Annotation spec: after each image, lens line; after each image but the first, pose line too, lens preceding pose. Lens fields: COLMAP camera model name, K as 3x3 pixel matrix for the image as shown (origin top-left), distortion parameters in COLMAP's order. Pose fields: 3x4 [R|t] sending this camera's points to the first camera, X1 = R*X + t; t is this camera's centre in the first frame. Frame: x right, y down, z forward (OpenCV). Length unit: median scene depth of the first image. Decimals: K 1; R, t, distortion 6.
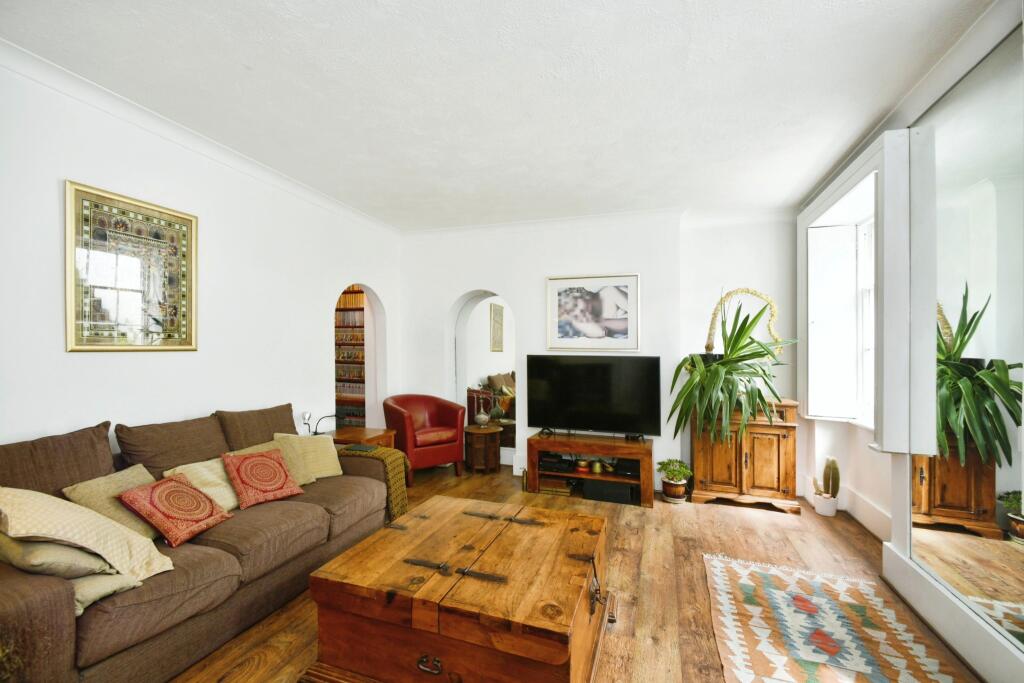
lens RADIAL K [[440.4, 0, 506.7], [0, 440.4, 350.9], [0, 0, 1]] dist [-0.000281, 0.000587]
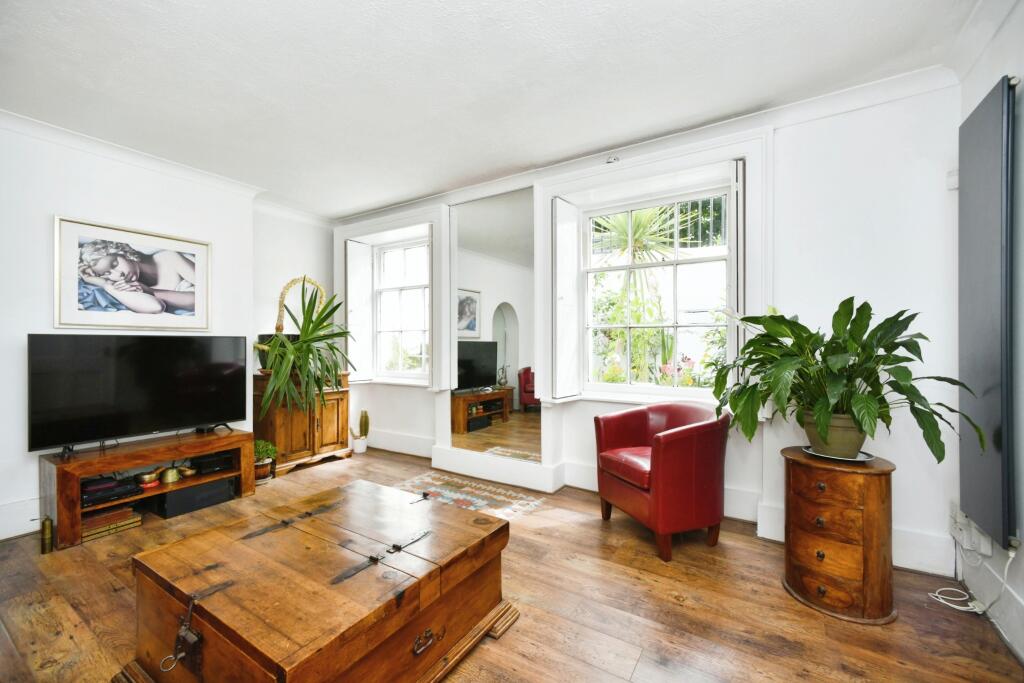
lens RADIAL K [[419.0, 0, 507.4], [0, 419.0, 336.2], [0, 0, 1]] dist [0.000952, -0.000322]
pose [[0.225188, 0.004655, 0.974304, -0.427651], [0.004513, 0.999973, -0.005820, 0.021200], [-0.974305, 0.005708, 0.225161, 0.254680]]
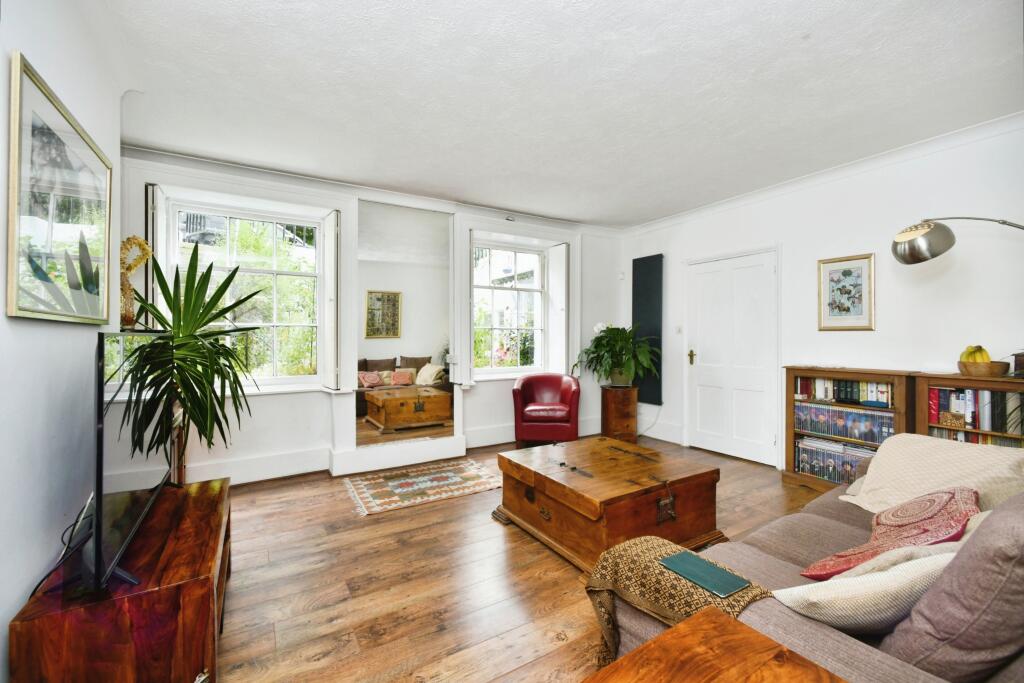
lens RADIAL K [[419.0, 0, 514.5], [0, 419.0, 335.1], [0, 0, 1]] dist [0.000952, -0.000322]
pose [[-0.778965, -0.007374, 0.627025, -0.369647], [-0.005085, 0.999972, 0.005443, 0.009074], [-0.627047, 0.001052, -0.778981, 1.200718]]
